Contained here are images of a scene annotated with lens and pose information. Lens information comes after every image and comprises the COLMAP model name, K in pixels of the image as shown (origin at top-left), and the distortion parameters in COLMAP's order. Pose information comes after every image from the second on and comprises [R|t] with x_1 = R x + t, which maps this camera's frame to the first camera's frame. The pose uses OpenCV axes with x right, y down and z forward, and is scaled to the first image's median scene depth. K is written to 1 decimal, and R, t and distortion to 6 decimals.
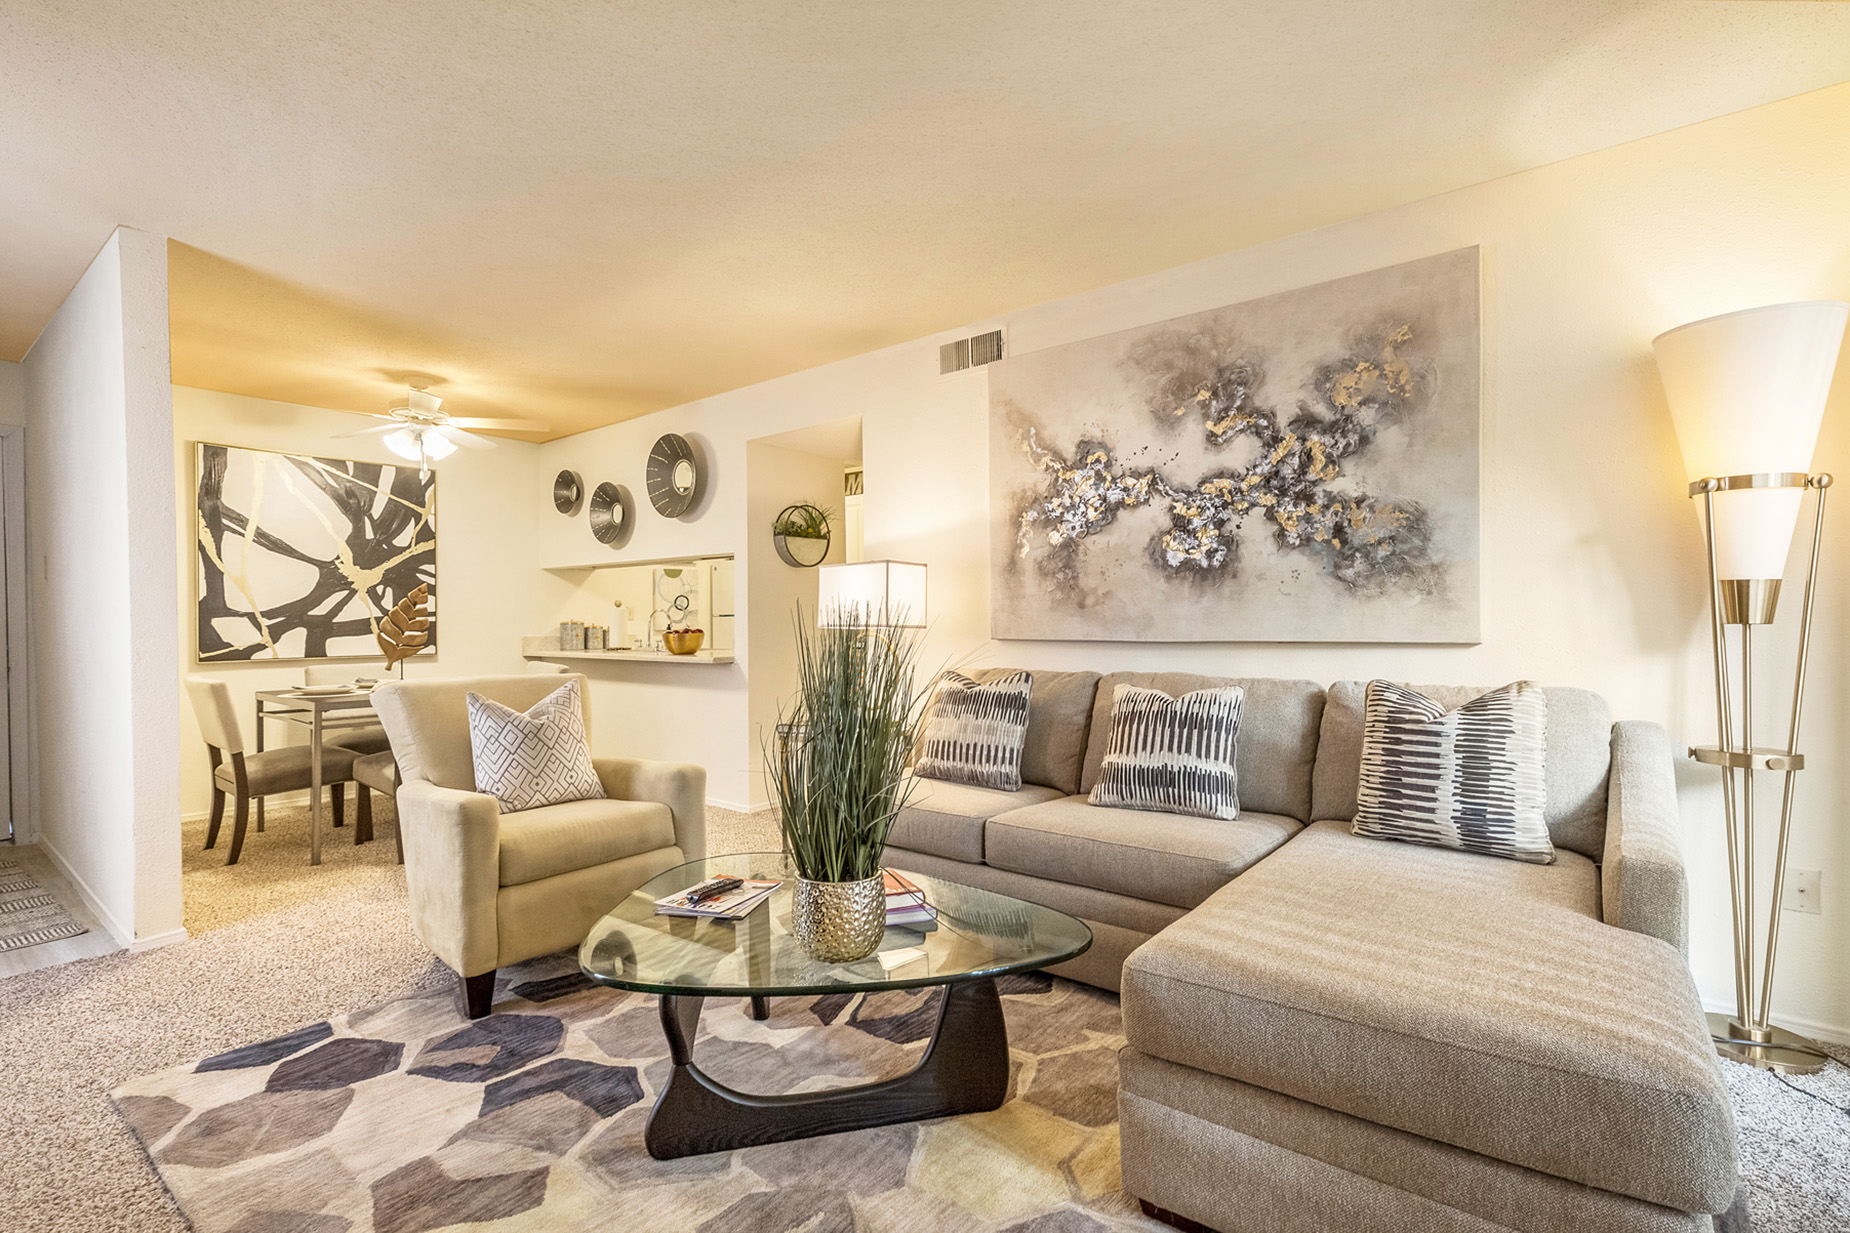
lens RADIAL K [[861.0, 0, 925.7], [0, 861.0, 617.0], [0, 0, 1]] dist [0.006690, 0.000399]
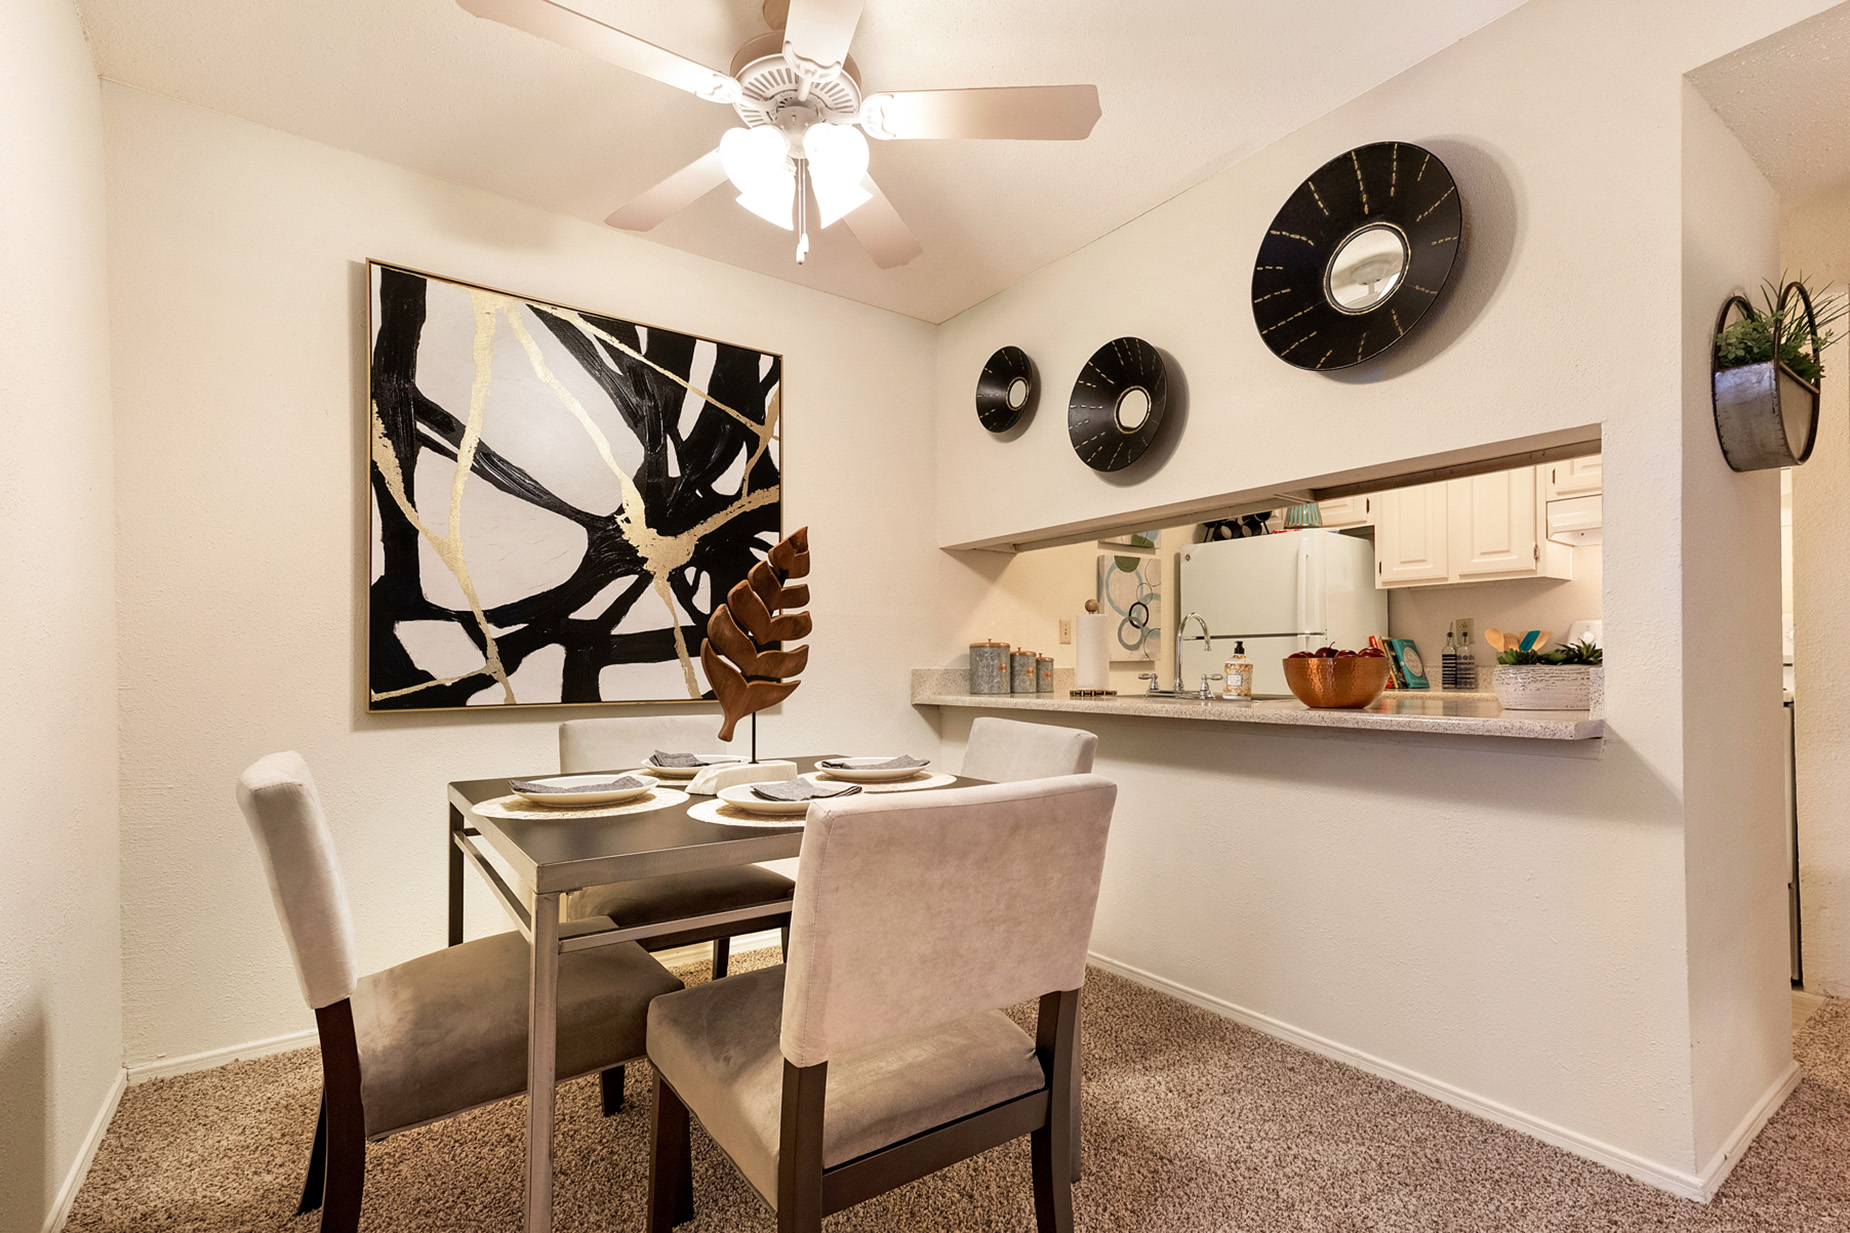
lens RADIAL K [[861.0, 0, 938.6], [0, 861.0, 652.9], [0, 0, 1]] dist [0.006690, 0.000399]
pose [[0.968525, -0.000647, -0.248915, -0.368321], [-0.002369, 0.999927, -0.011818, 0.022453], [0.248905, 0.012036, 0.968453, 0.549901]]
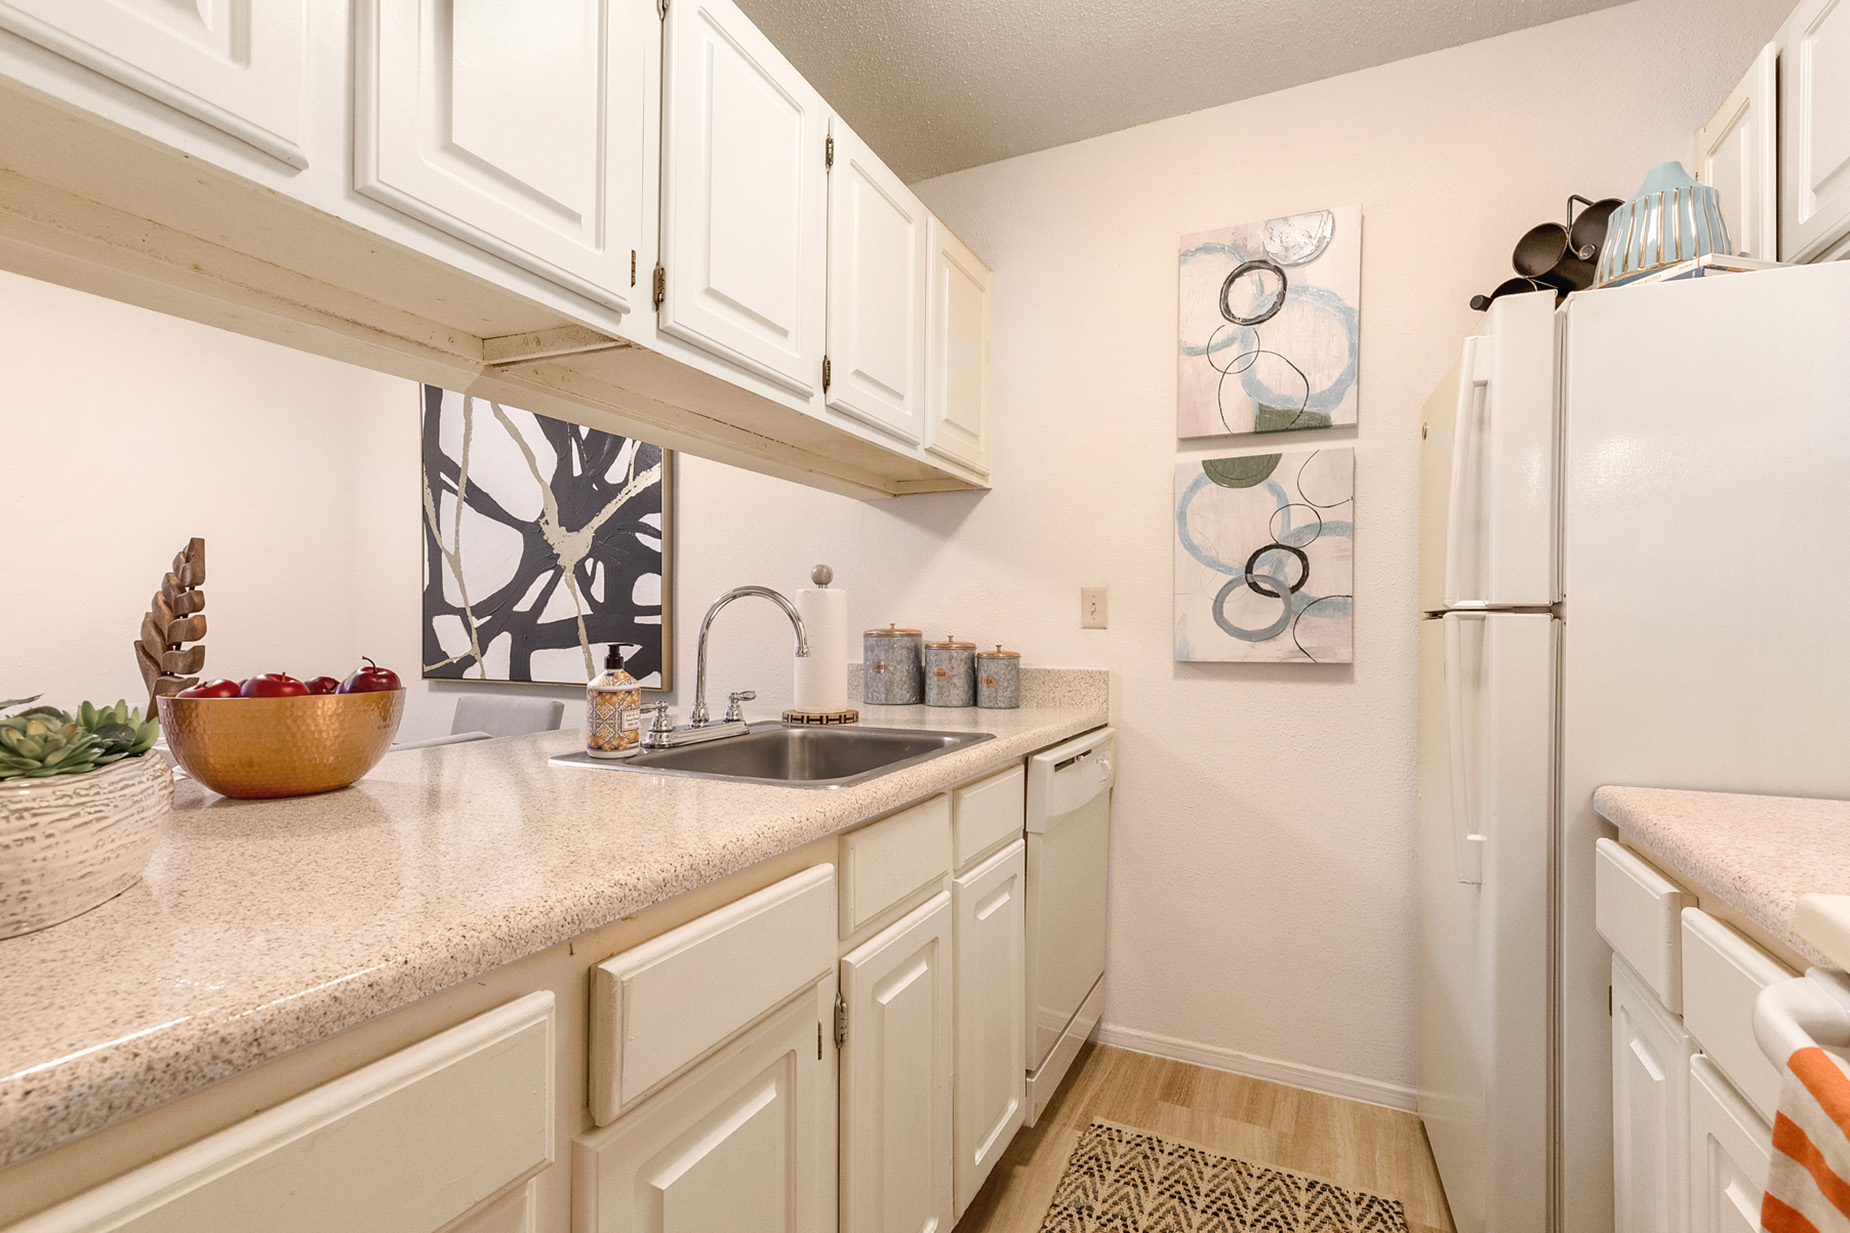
lens RADIAL K [[861.0, 0, 926.7], [0, 861.0, 621.3], [0, 0, 1]] dist [0.006690, 0.000399]
pose [[0.248431, 0.004191, -0.968641, -0.043480], [-0.006064, 0.999978, 0.002771, 0.000990], [0.968631, 0.005186, 0.248451, 1.113157]]
